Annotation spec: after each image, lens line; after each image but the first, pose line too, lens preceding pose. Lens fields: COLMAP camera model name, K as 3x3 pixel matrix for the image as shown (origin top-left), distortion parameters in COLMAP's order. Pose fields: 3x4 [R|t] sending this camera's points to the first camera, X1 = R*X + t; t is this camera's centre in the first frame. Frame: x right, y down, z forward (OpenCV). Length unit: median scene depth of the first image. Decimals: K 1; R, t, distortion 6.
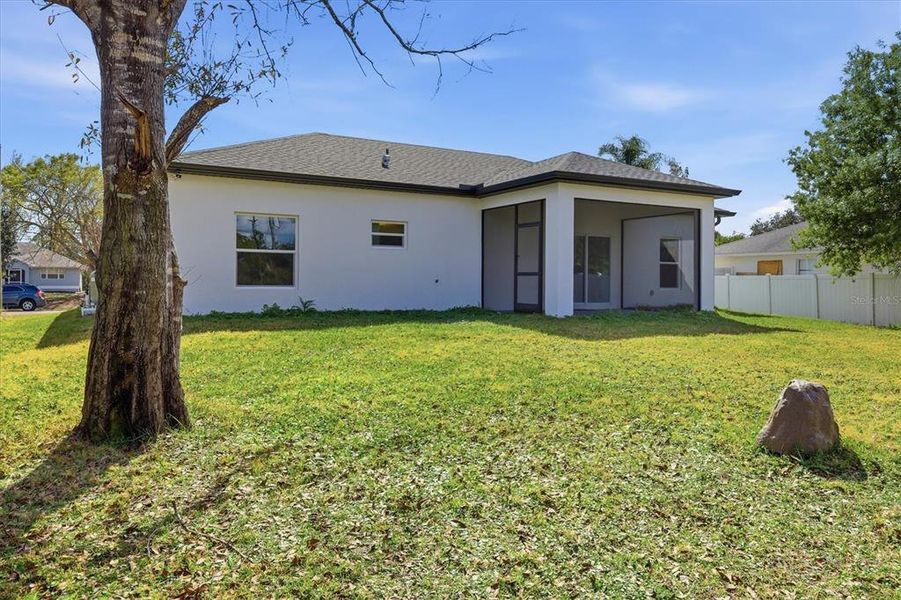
lens RADIAL K [[615.3, 0, 450.5], [0, 615.3, 300.0], [0, 0, 1]] dist [0.000968, 0.000001]
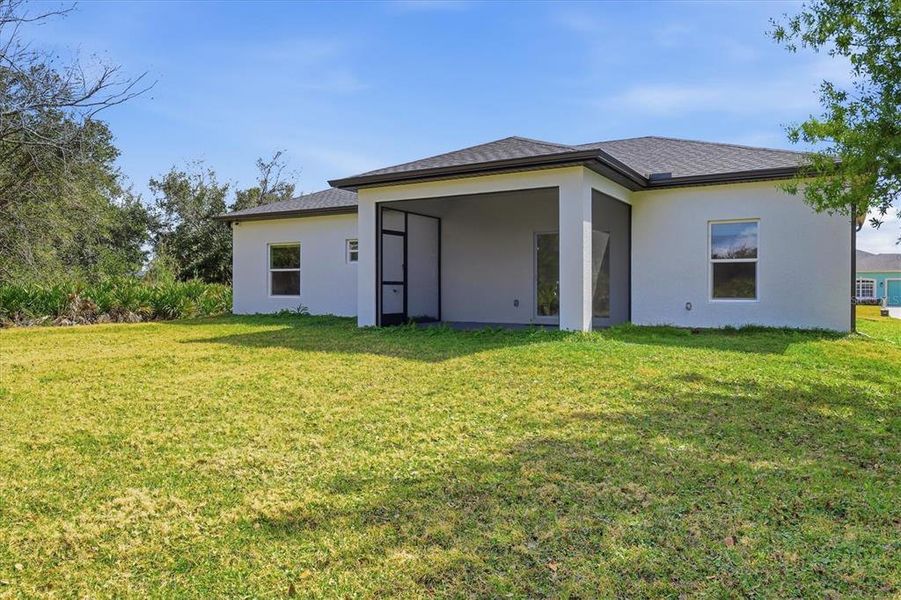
lens RADIAL K [[615.3, 0, 450.5], [0, 615.3, 300.0], [0, 0, 1]] dist [0.000968, 0.000001]
pose [[0.492966, 0.001517, -0.870047, 1.001813], [-0.021525, 0.999714, -0.010453, -0.005752], [0.869782, 0.023881, 0.492857, 0.601397]]
